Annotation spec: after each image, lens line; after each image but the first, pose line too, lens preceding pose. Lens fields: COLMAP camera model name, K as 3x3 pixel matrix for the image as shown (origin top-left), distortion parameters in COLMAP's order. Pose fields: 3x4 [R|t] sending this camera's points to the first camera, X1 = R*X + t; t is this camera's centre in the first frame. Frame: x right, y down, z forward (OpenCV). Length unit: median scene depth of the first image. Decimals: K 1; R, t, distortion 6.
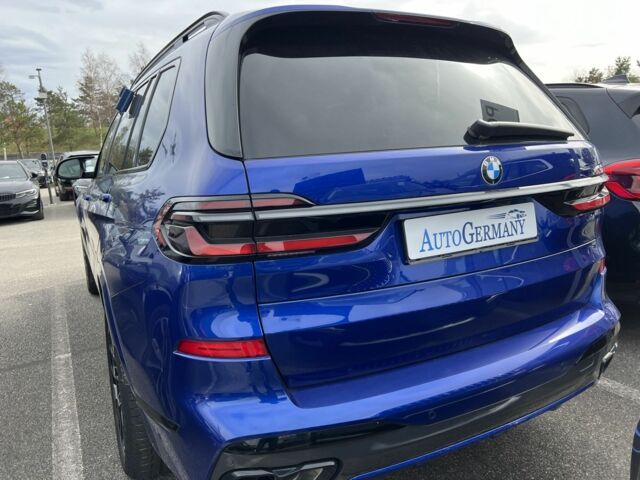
lens RADIAL K [[484.9, 0, 318.3], [0, 484.9, 239.0], [0, 0, 1]] dist [0.056412, -0.066386]
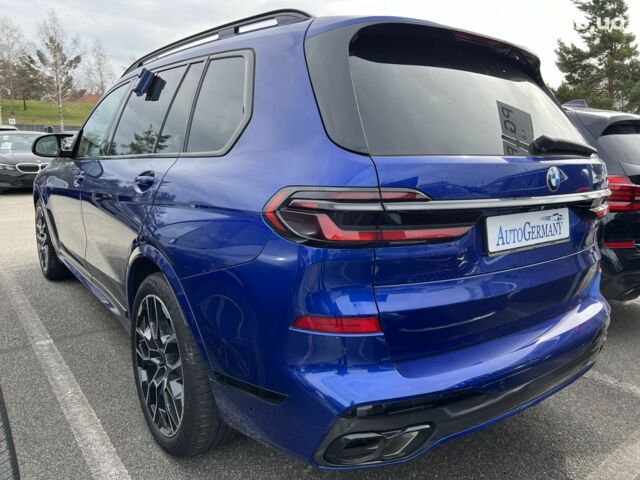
lens RADIAL K [[484.9, 0, 319.2], [0, 484.9, 244.8], [0, 0, 1]] dist [0.056412, -0.066386]
pose [[0.983775, 0.041822, 0.174463, -0.391661], [-0.045213, 0.998857, 0.015509, 0.024634], [-0.173615, -0.023146, 0.984542, -0.065274]]
